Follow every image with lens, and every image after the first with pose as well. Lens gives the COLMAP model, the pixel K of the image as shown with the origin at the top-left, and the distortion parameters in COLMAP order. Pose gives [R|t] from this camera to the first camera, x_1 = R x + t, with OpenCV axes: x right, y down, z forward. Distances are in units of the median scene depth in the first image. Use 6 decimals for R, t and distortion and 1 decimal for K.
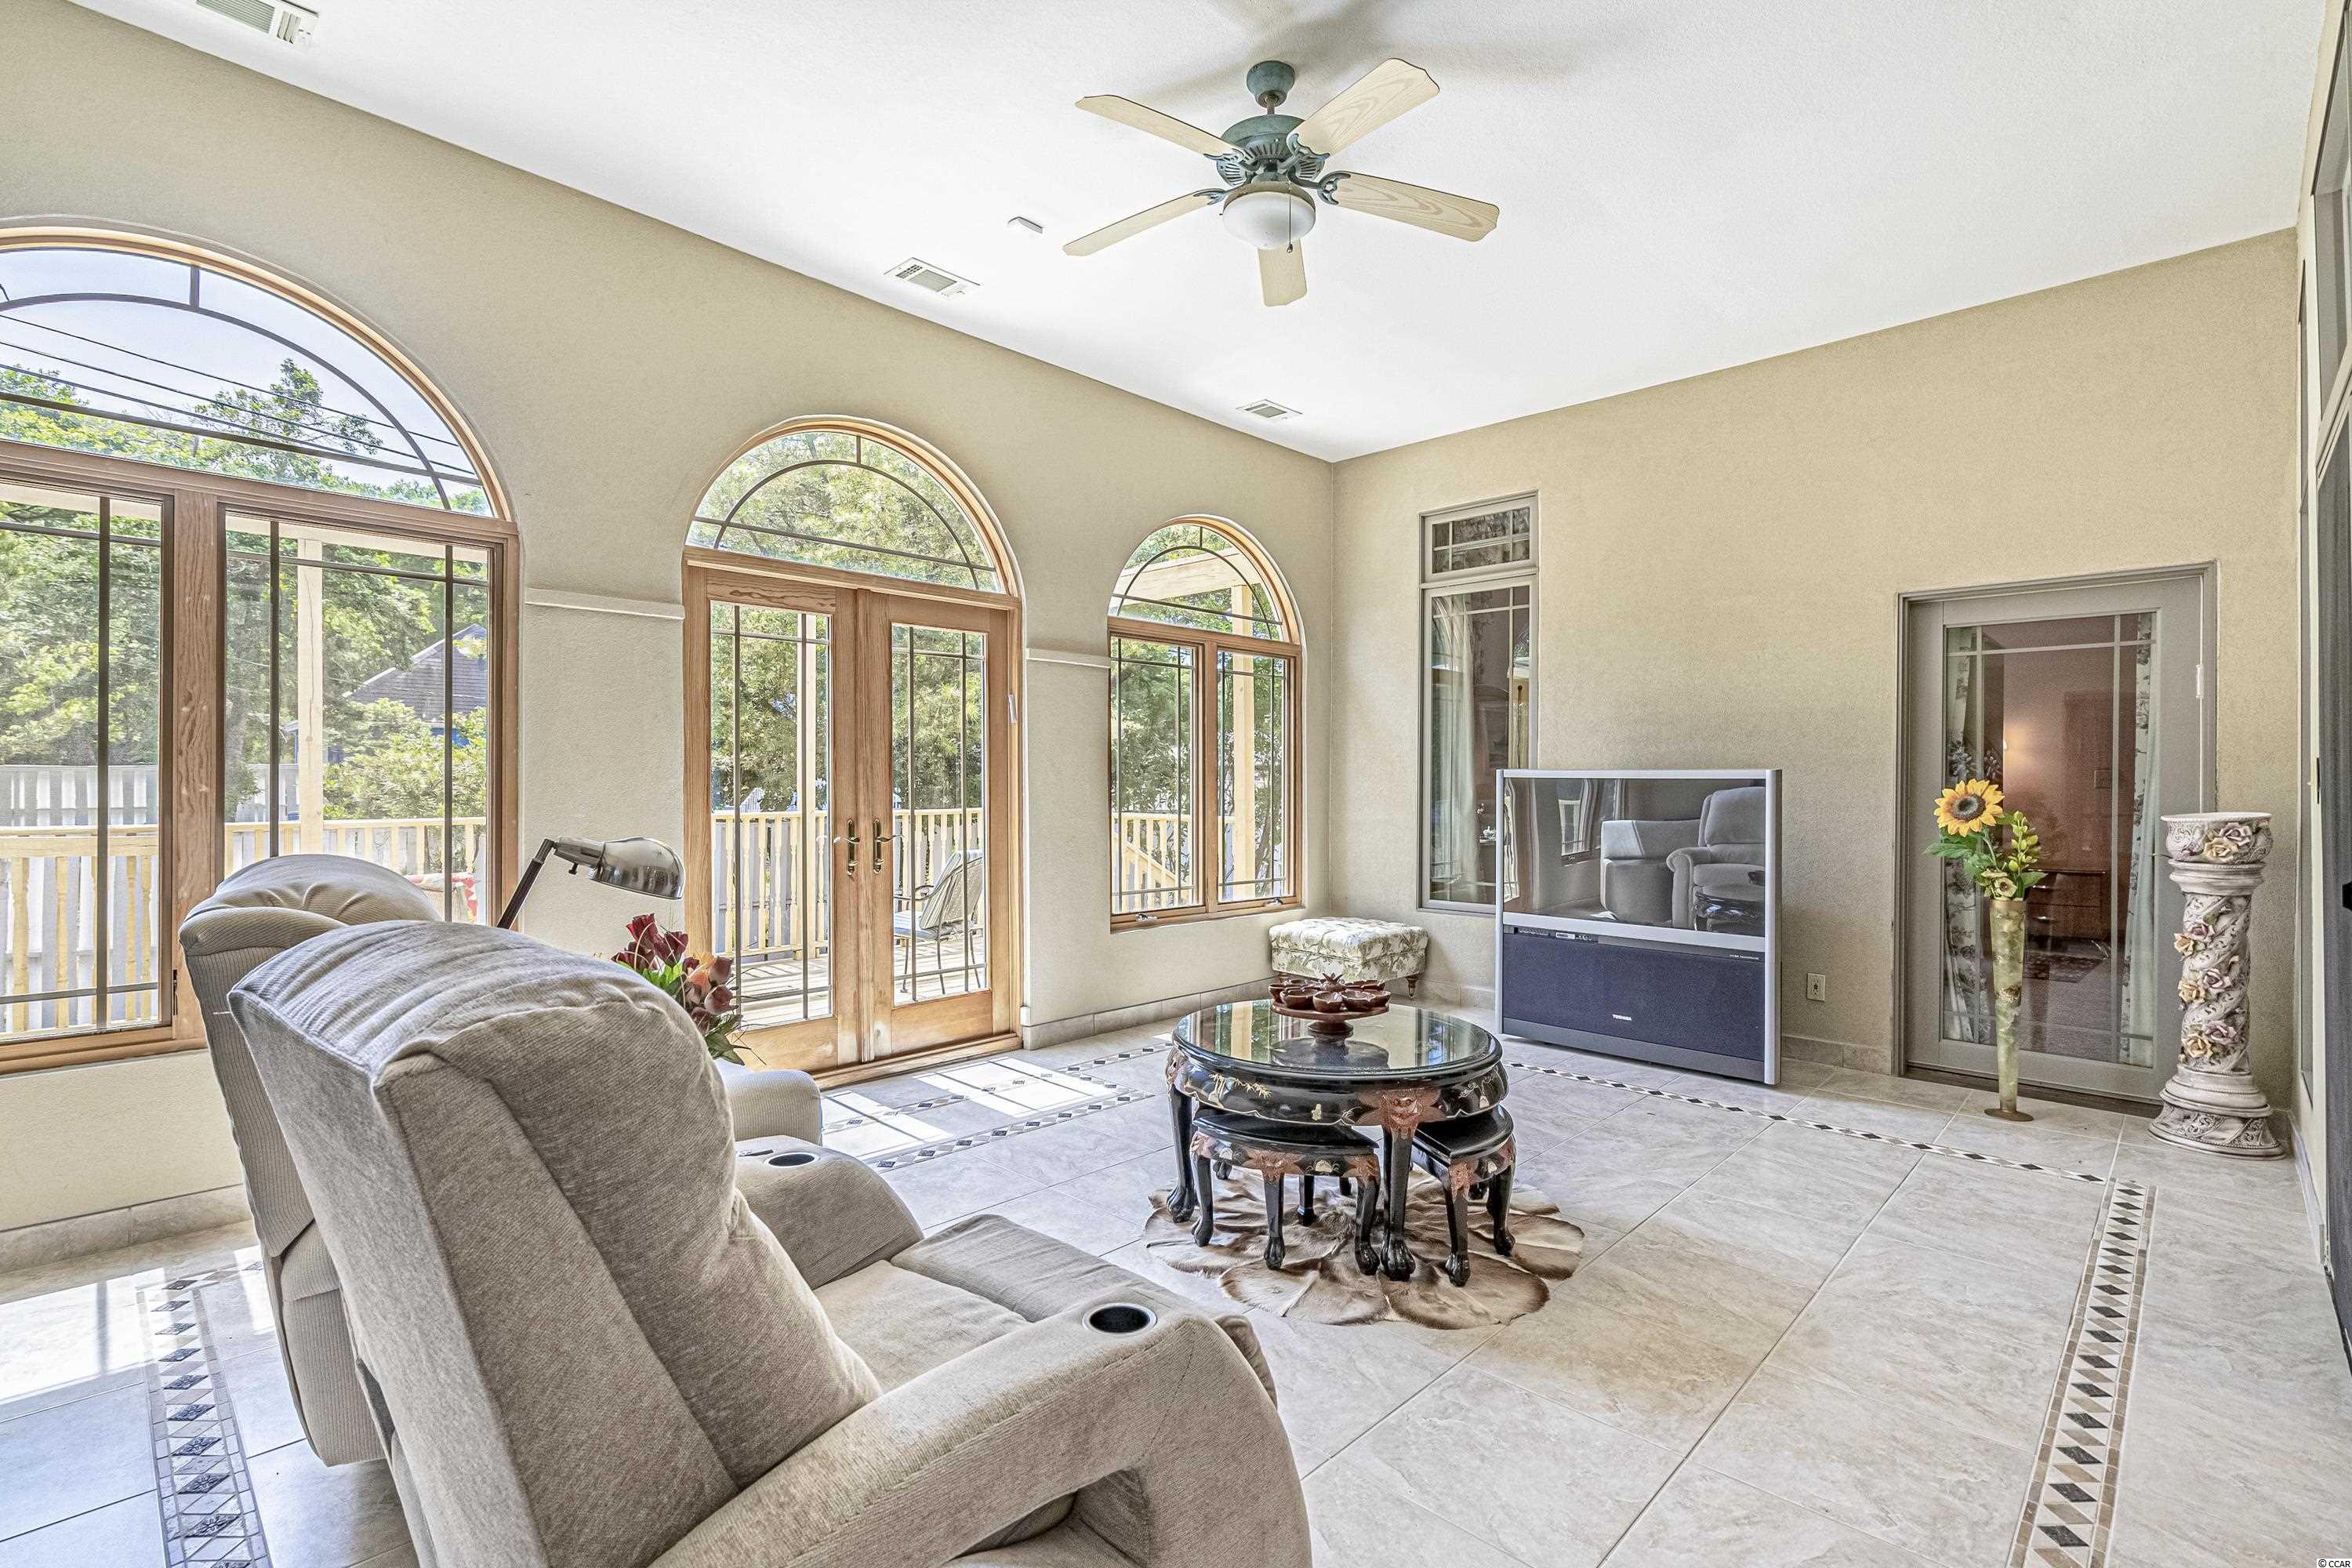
lens RADIAL K [[1092.7, 0, 1163.6], [0, 1092.7, 778.7], [0, 0, 1]] dist [-0.001464, 0.001061]
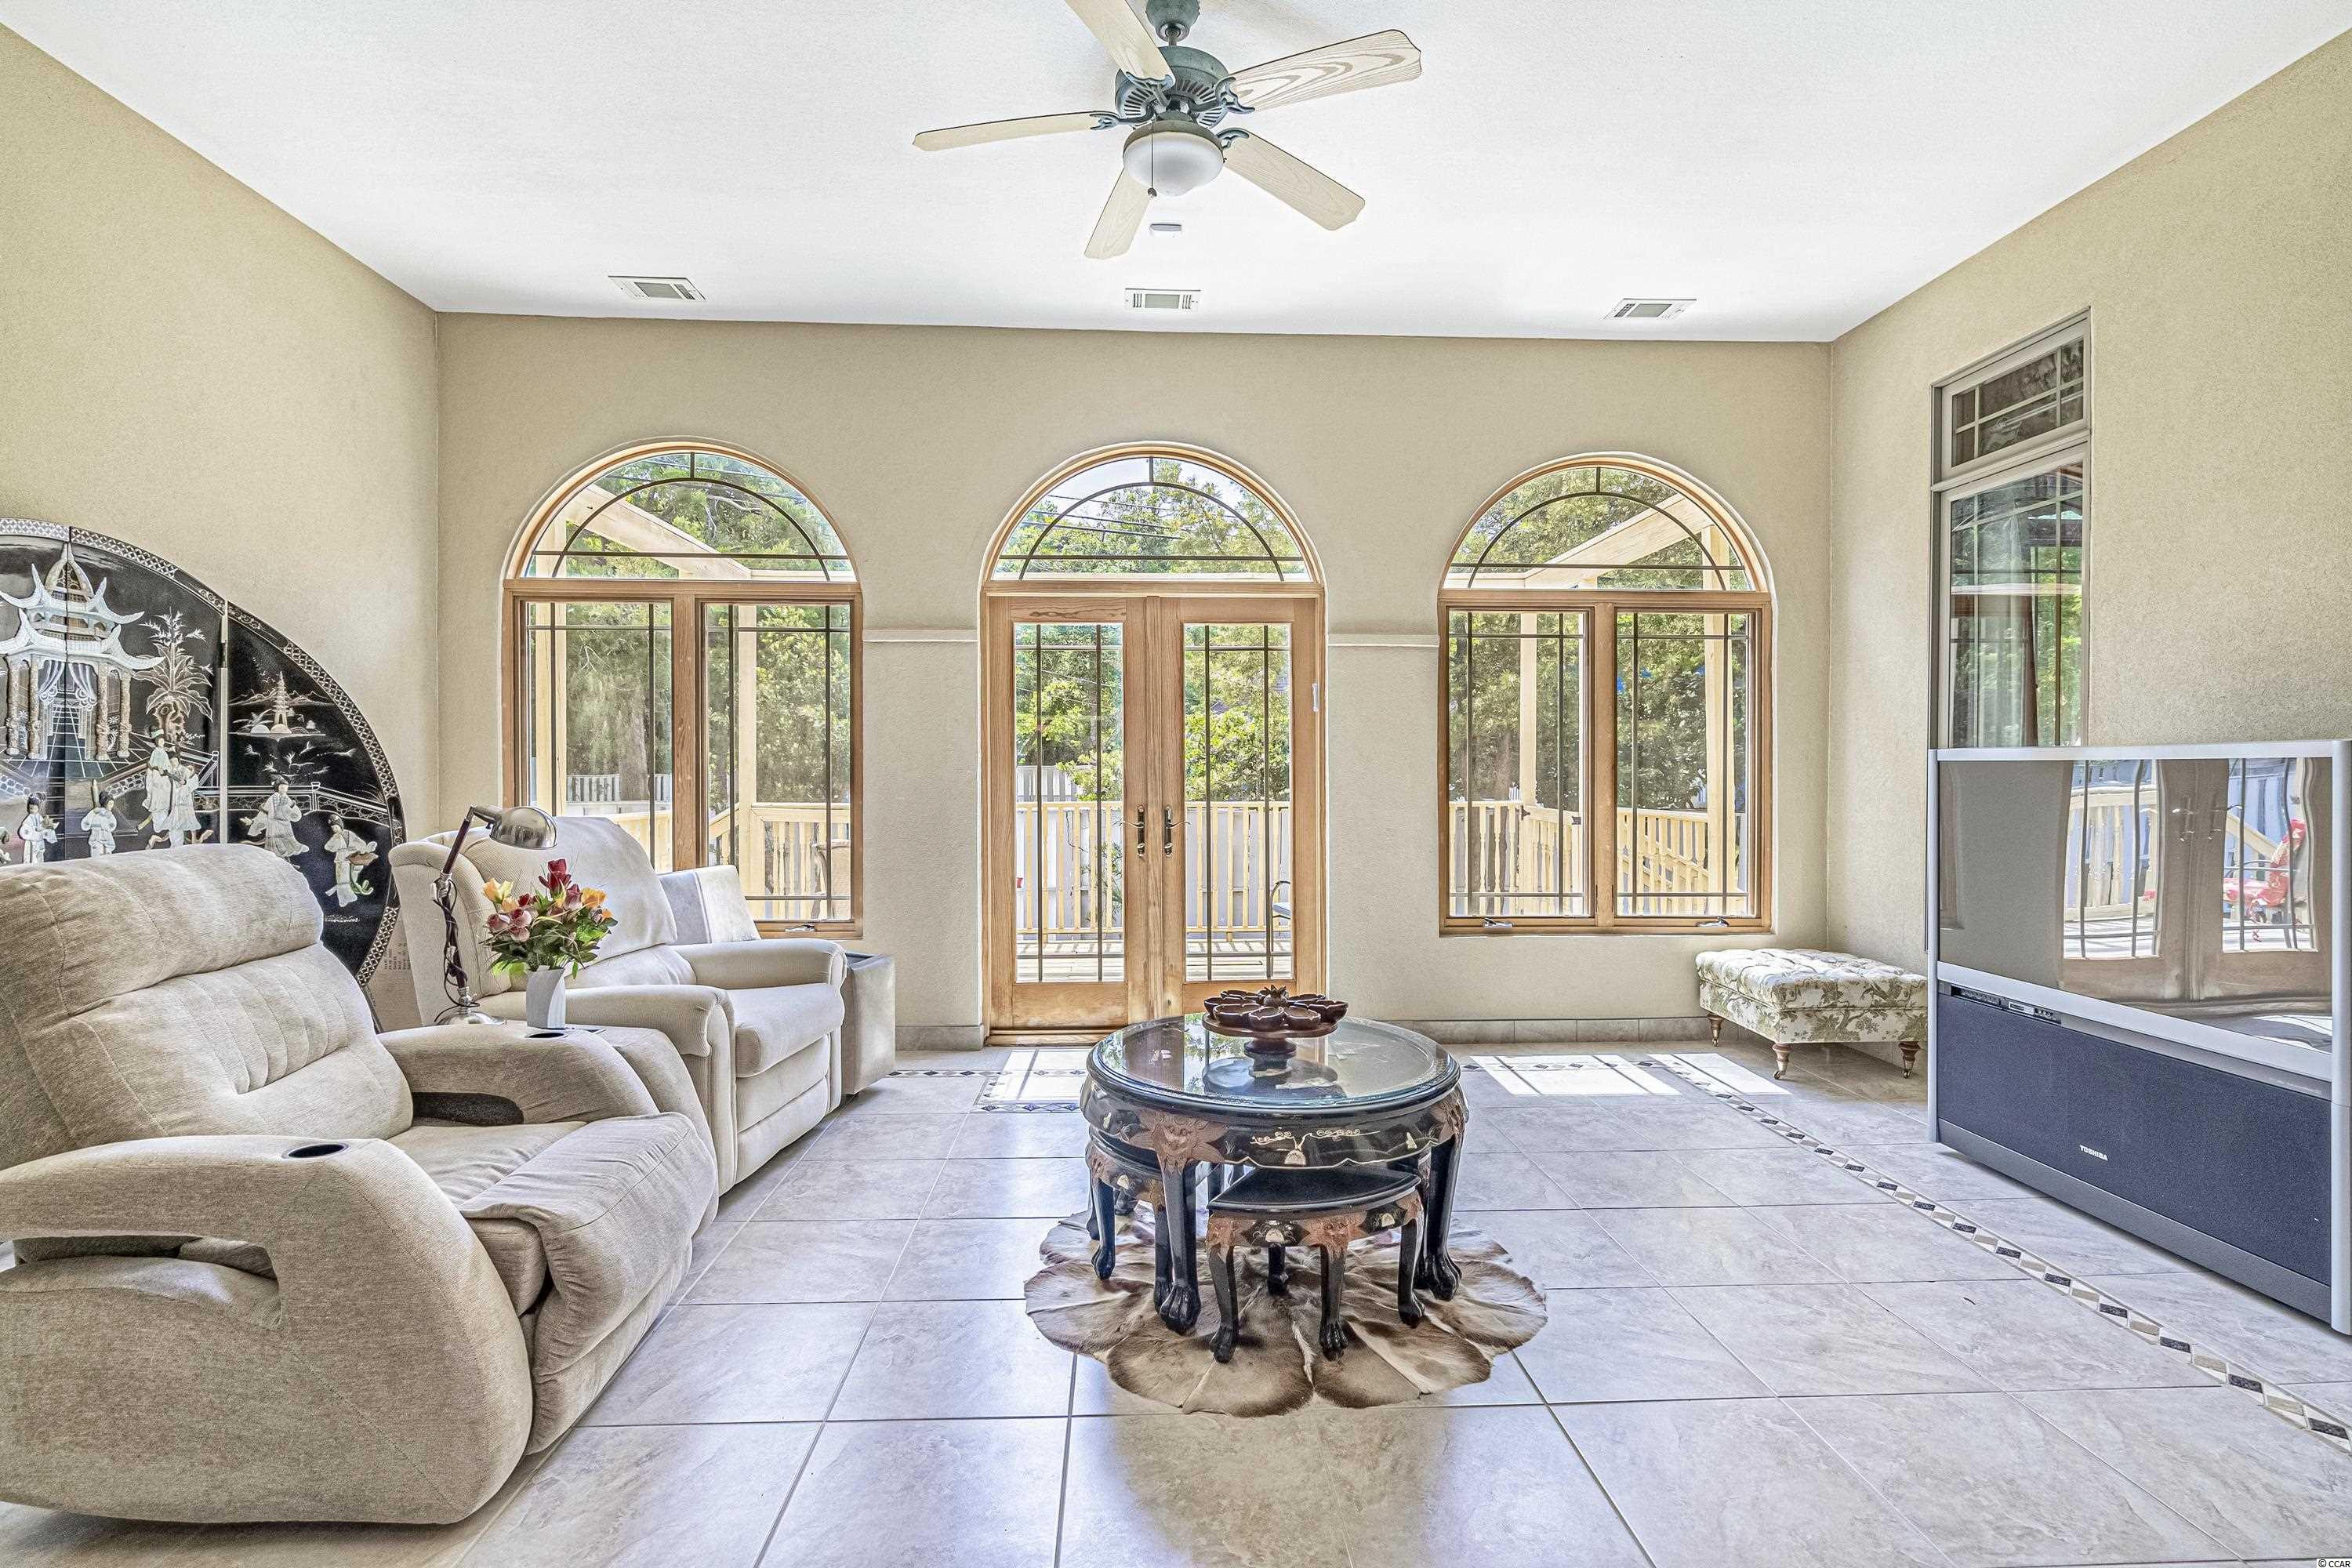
lens RADIAL K [[1092.7, 0, 1179.2], [0, 1092.7, 781.6], [0, 0, 1]] dist [-0.001464, 0.001061]
pose [[0.724048, 0.001425, -0.689748, 0.496521], [0.004653, 0.999965, 0.006951, 0.004986], [0.689734, -0.008242, 0.724016, 0.219423]]
